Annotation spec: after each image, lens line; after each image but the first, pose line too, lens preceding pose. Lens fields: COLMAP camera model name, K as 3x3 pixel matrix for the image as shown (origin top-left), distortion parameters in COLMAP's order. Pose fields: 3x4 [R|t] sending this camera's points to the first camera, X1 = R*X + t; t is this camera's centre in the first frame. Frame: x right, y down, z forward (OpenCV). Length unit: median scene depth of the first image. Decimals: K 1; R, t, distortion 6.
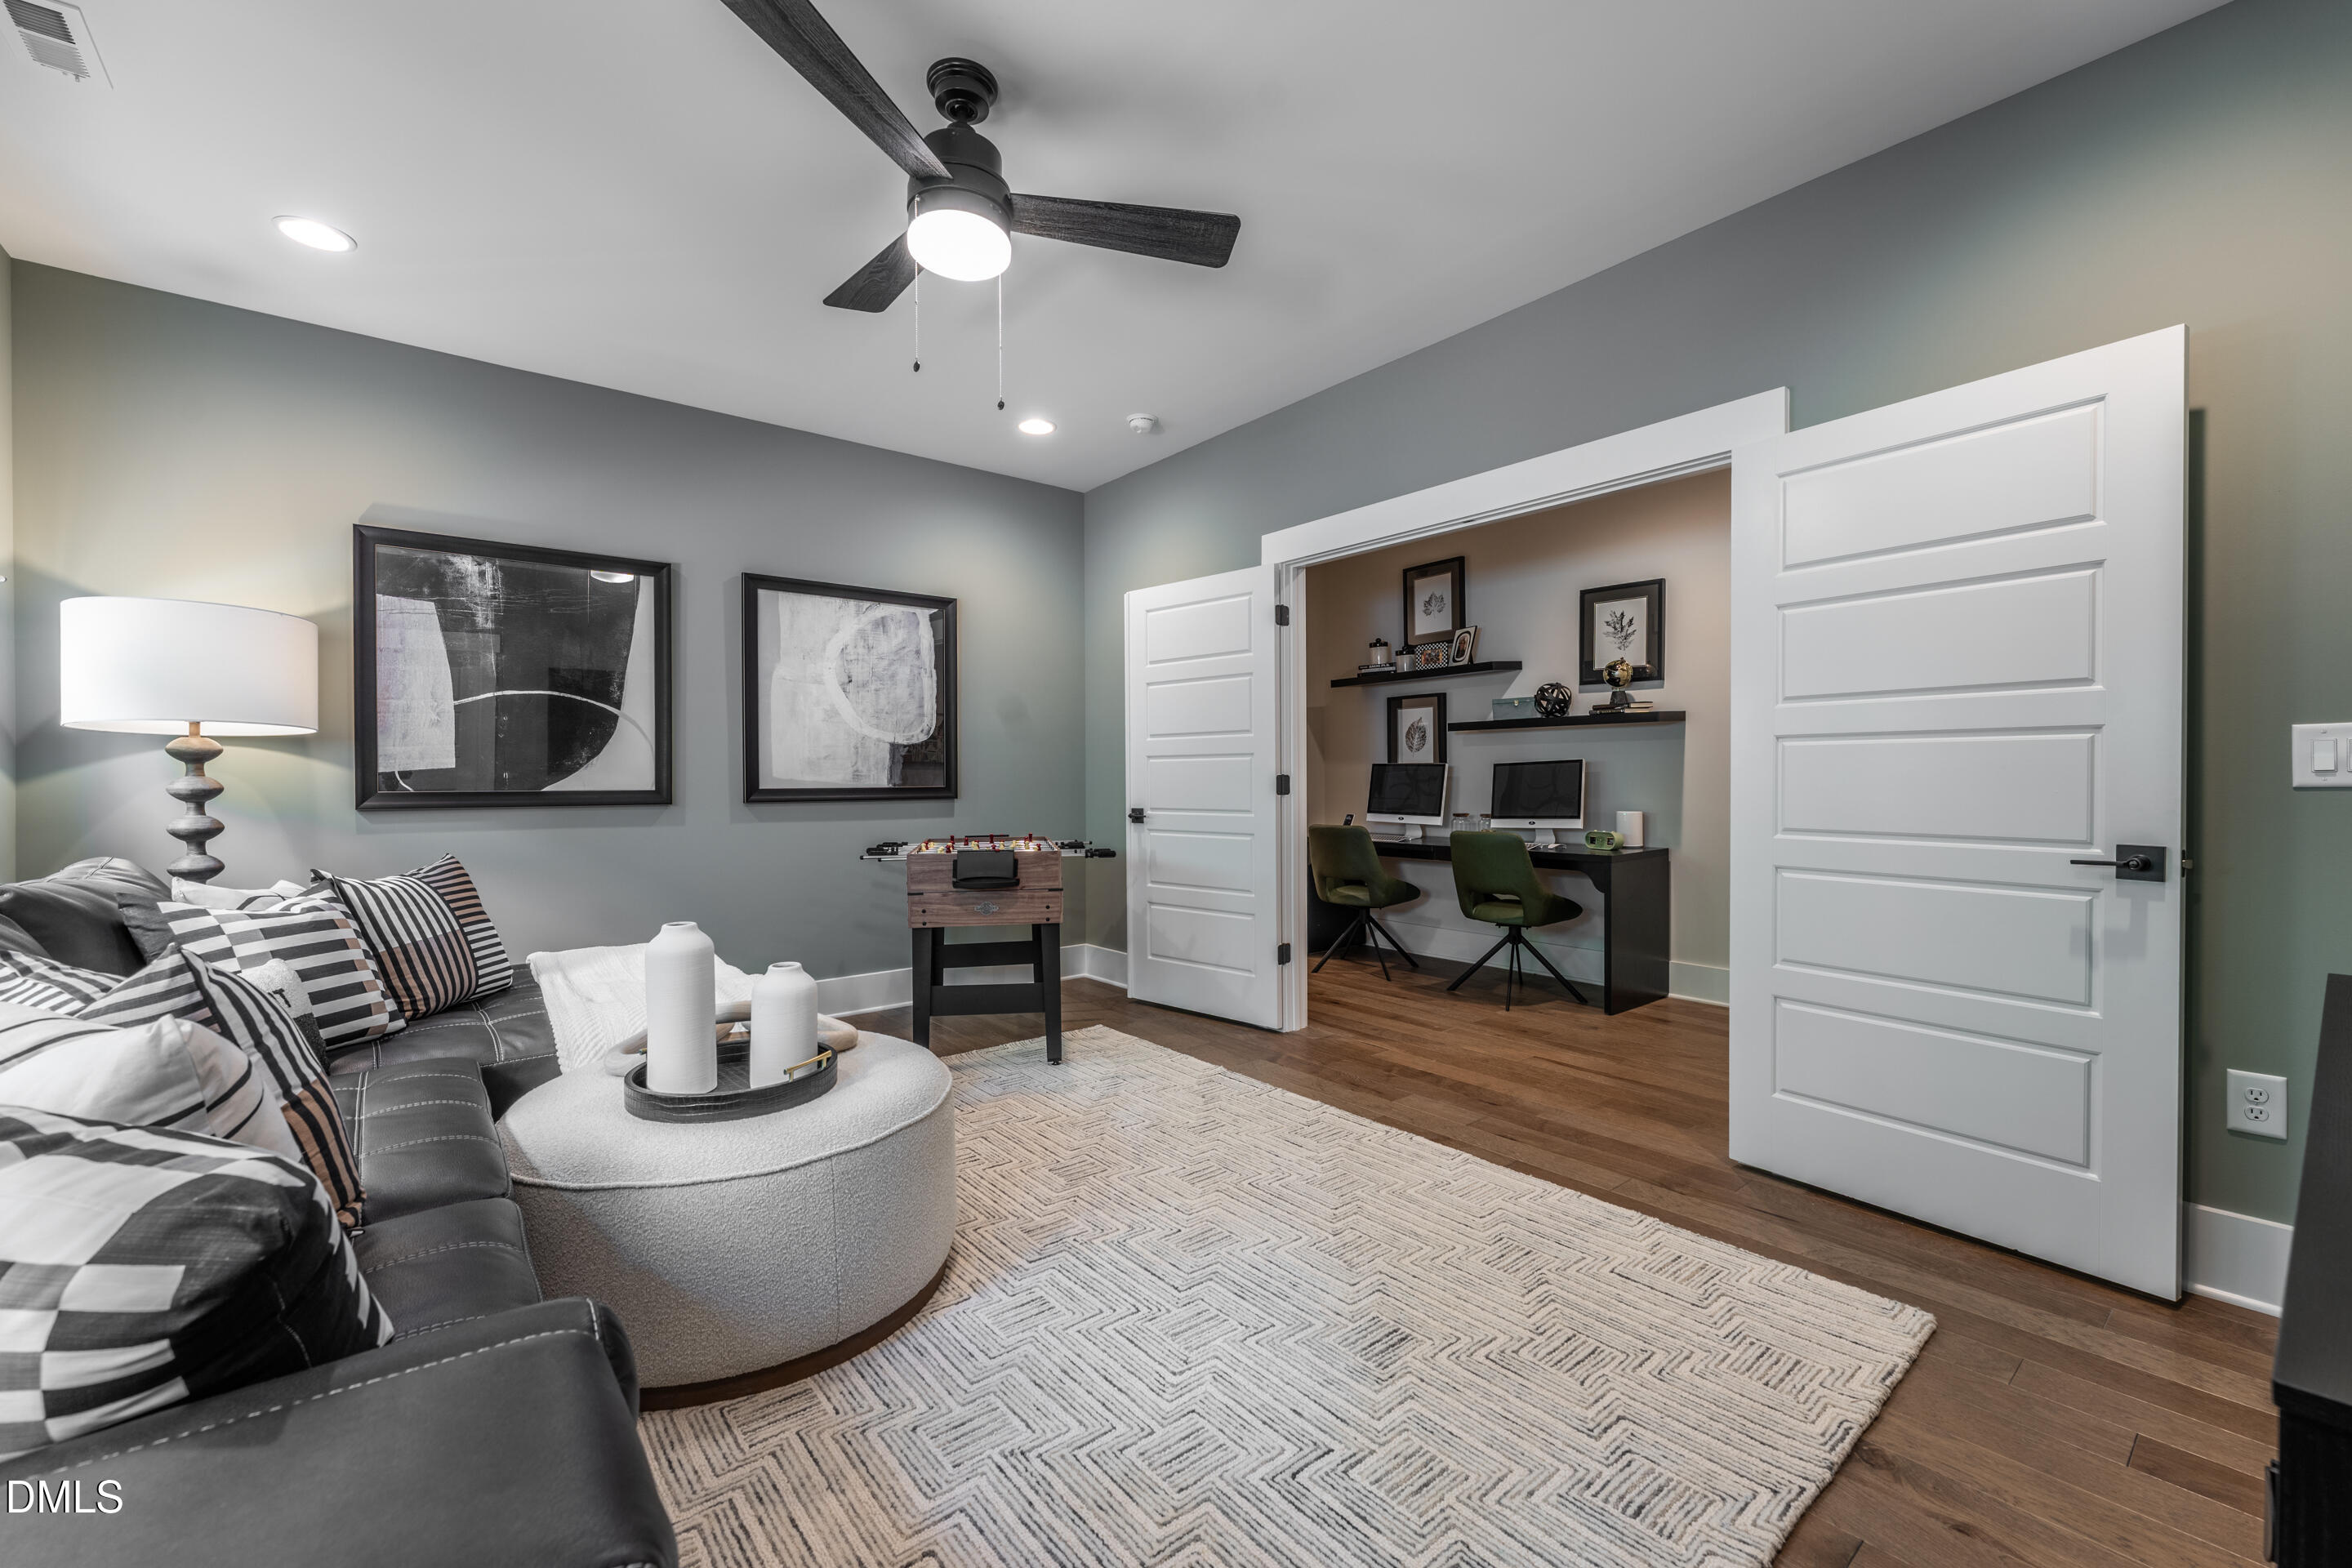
lens RADIAL K [[960.8, 0, 1176.0], [0, 960.8, 784.0], [0, 0, 1]] dist [0.000730, 0.000092]
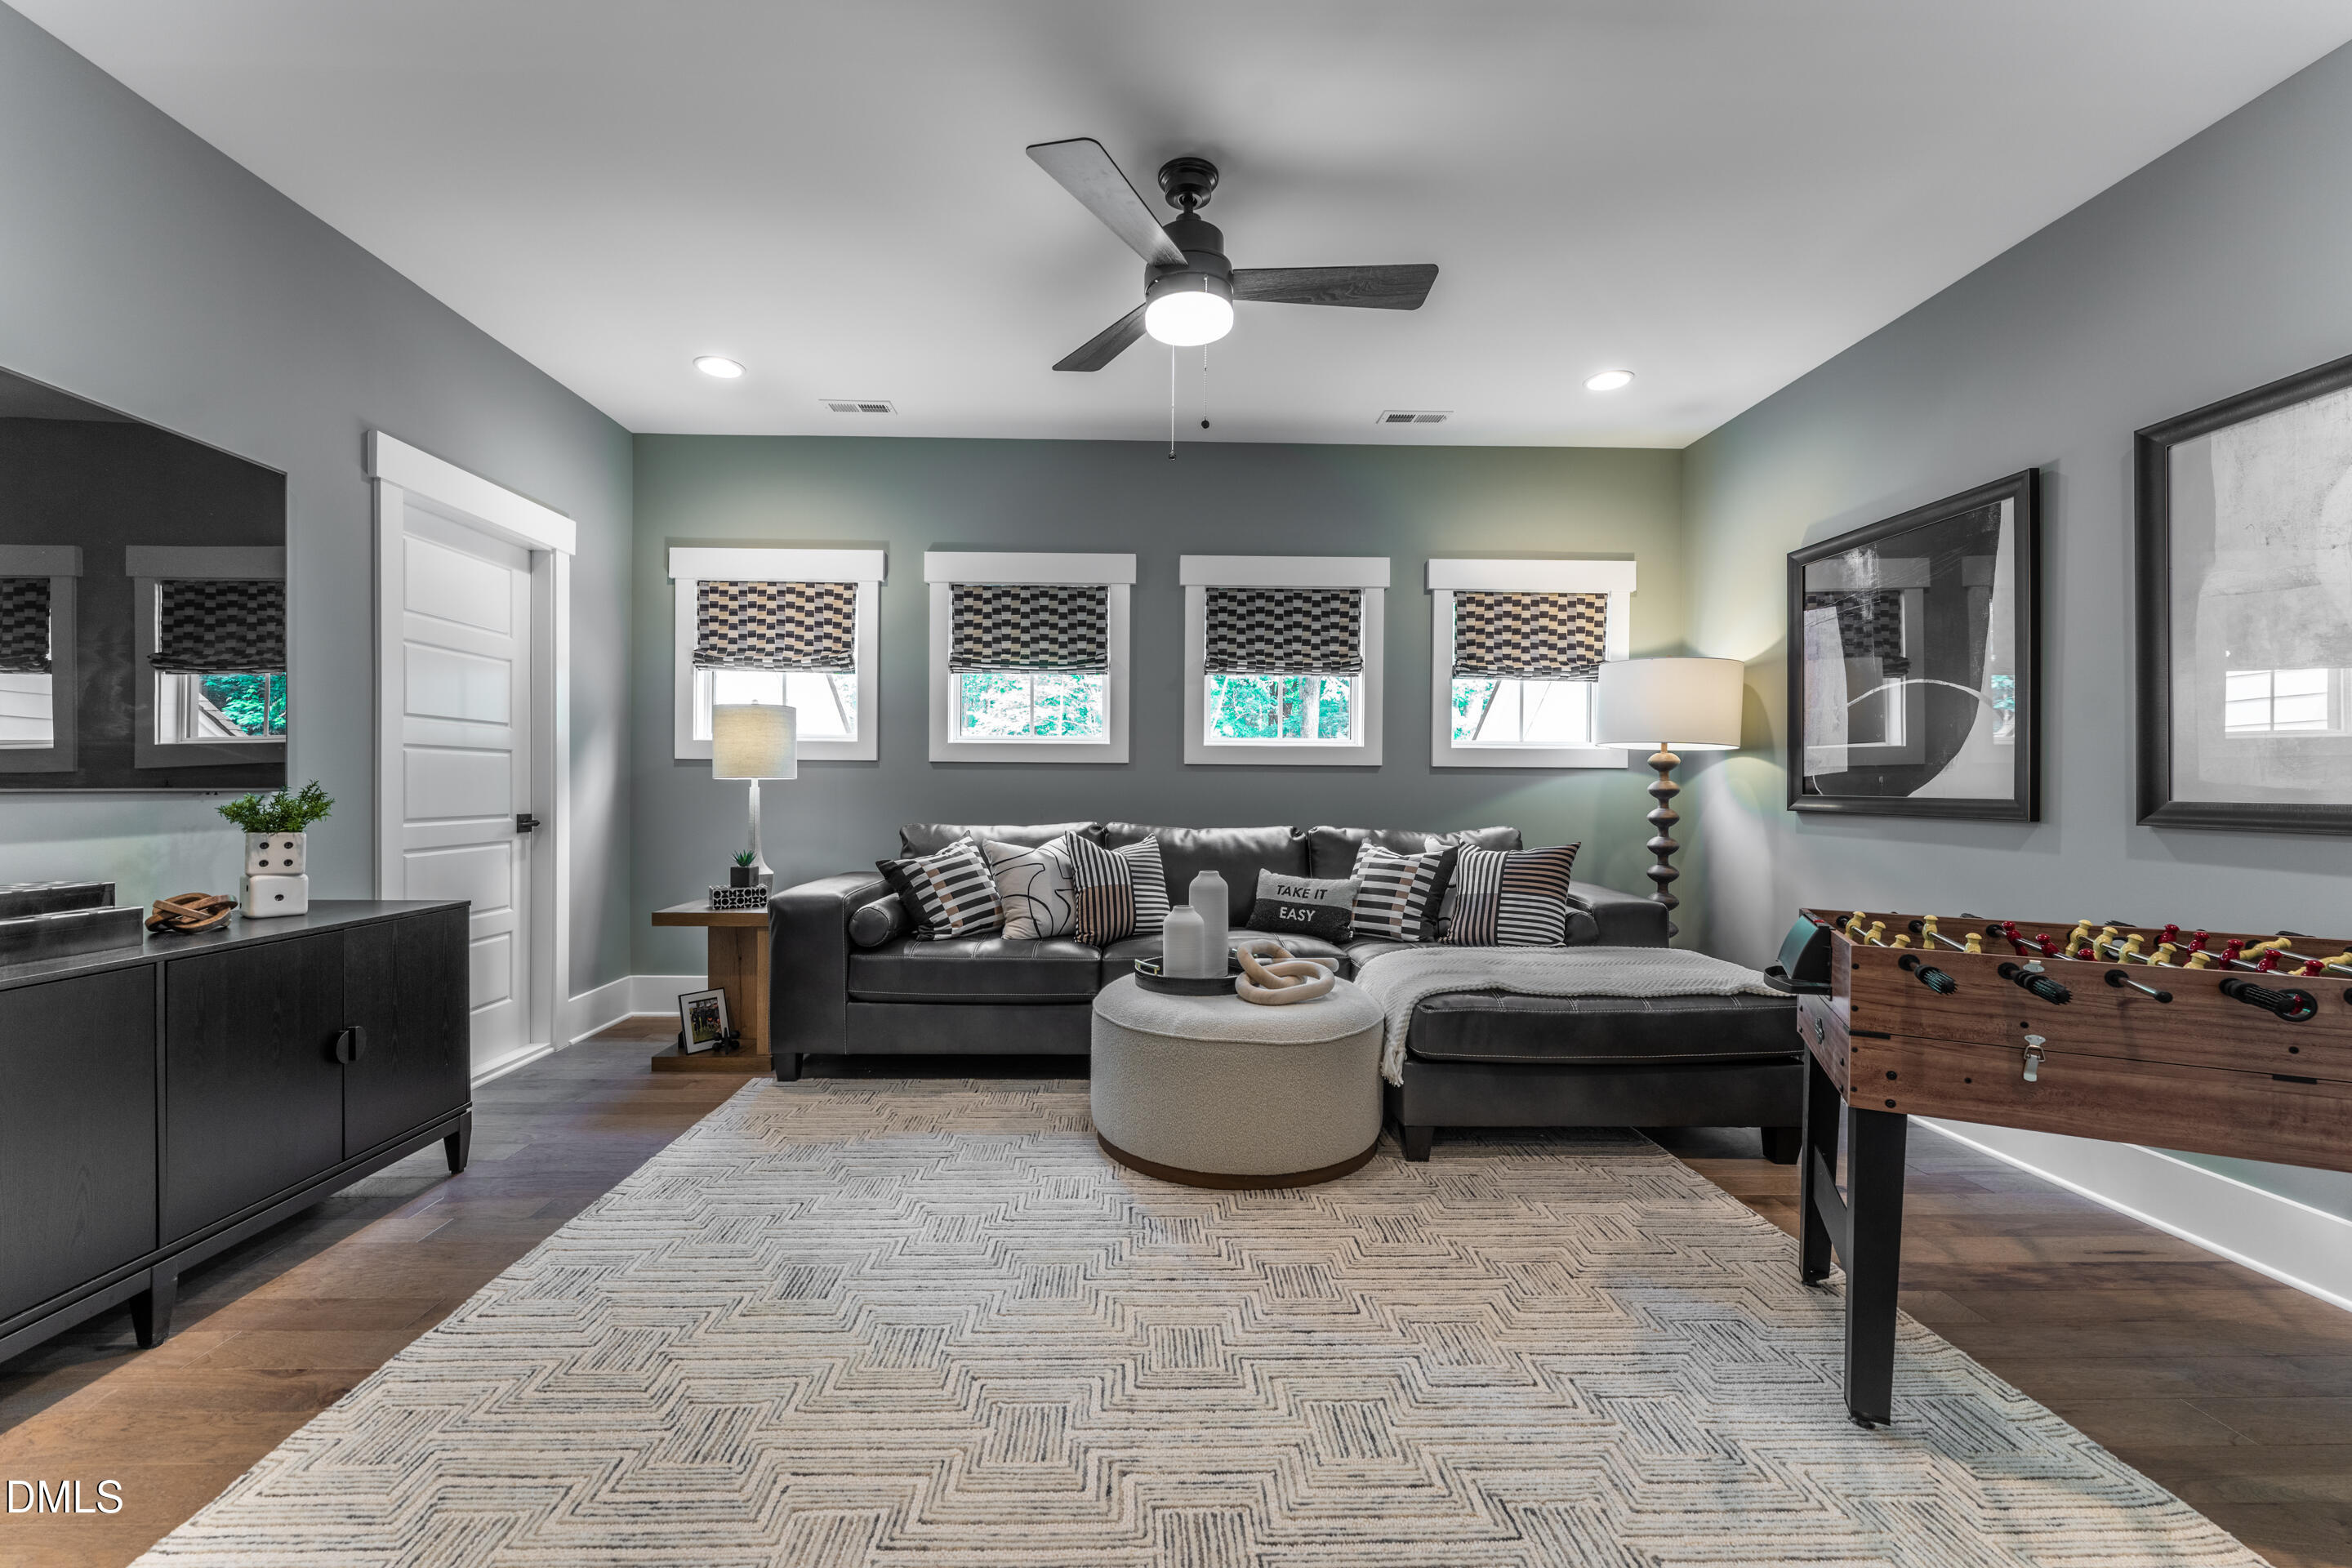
lens RADIAL K [[960.8, 0, 1176.0], [0, 960.8, 784.0], [0, 0, 1]] dist [0.000730, 0.000092]
pose [[-0.596353, 0.000079, -0.802722, 0.435240], [-0.008109, 0.999948, 0.006122, -0.004673], [0.802681, 0.010160, -0.596322, 1.032170]]
